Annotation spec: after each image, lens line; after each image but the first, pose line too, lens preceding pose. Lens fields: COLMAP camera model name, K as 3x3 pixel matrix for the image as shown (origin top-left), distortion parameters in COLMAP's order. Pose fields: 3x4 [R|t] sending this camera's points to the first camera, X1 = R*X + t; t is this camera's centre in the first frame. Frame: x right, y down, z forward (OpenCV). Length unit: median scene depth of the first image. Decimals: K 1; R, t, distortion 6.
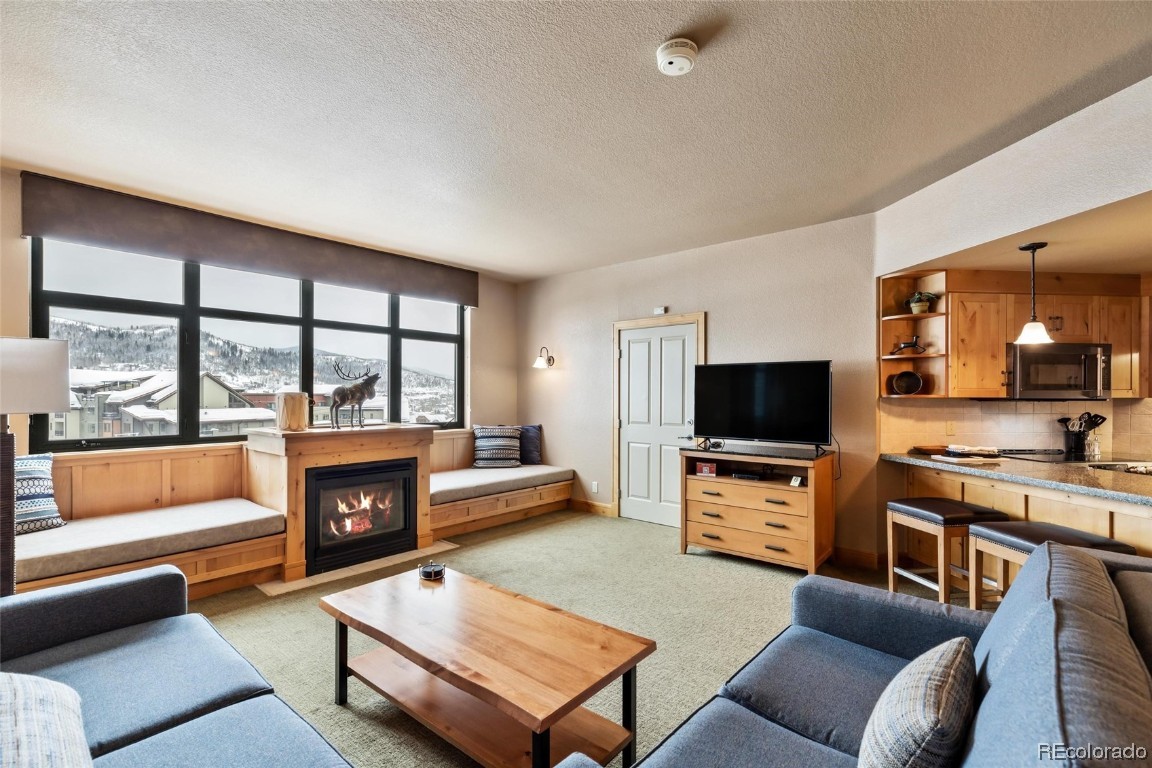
lens RADIAL K [[518.1, 0, 577.4], [0, 518.1, 394.4], [0, 0, 1]] dist [0.002855, 0.000538]
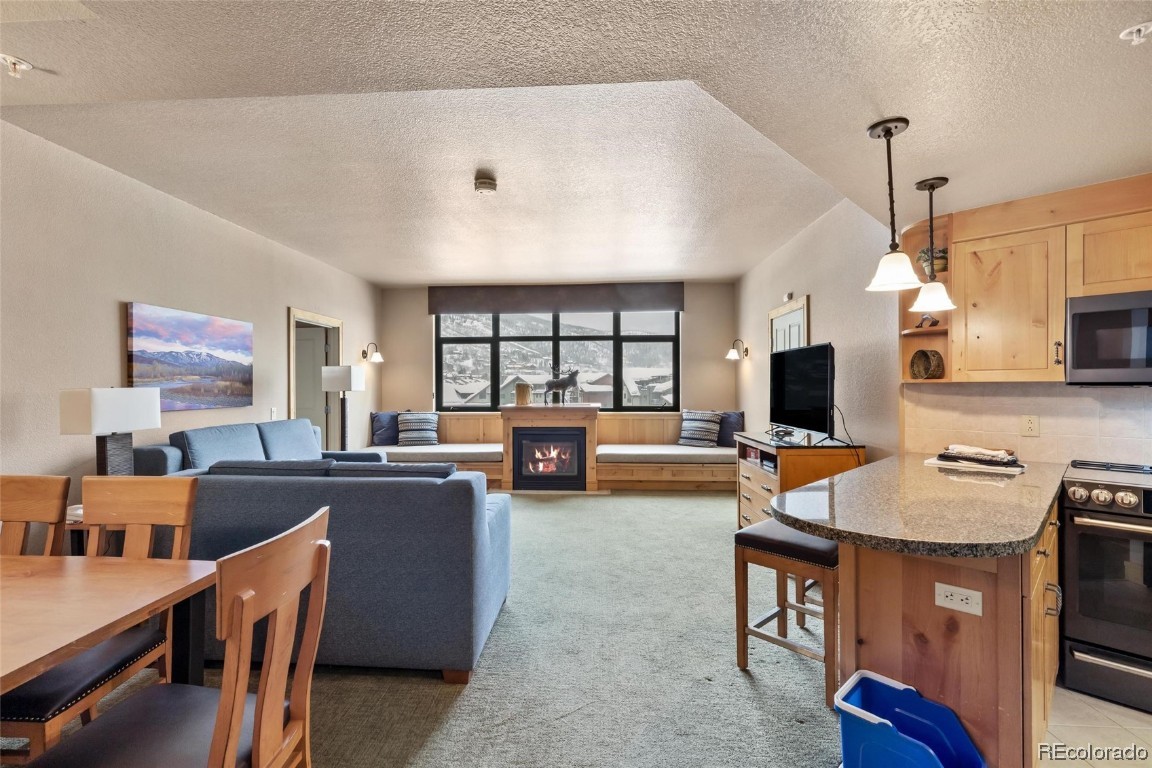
lens RADIAL K [[518.1, 0, 574.5], [0, 518.1, 379.5], [0, 0, 1]] dist [0.002855, 0.000538]
pose [[0.613687, -0.014803, -0.789410, 0.849235], [0.006154, 0.999884, -0.013966, 0.008083], [0.789525, 0.003713, 0.613707, 0.091388]]
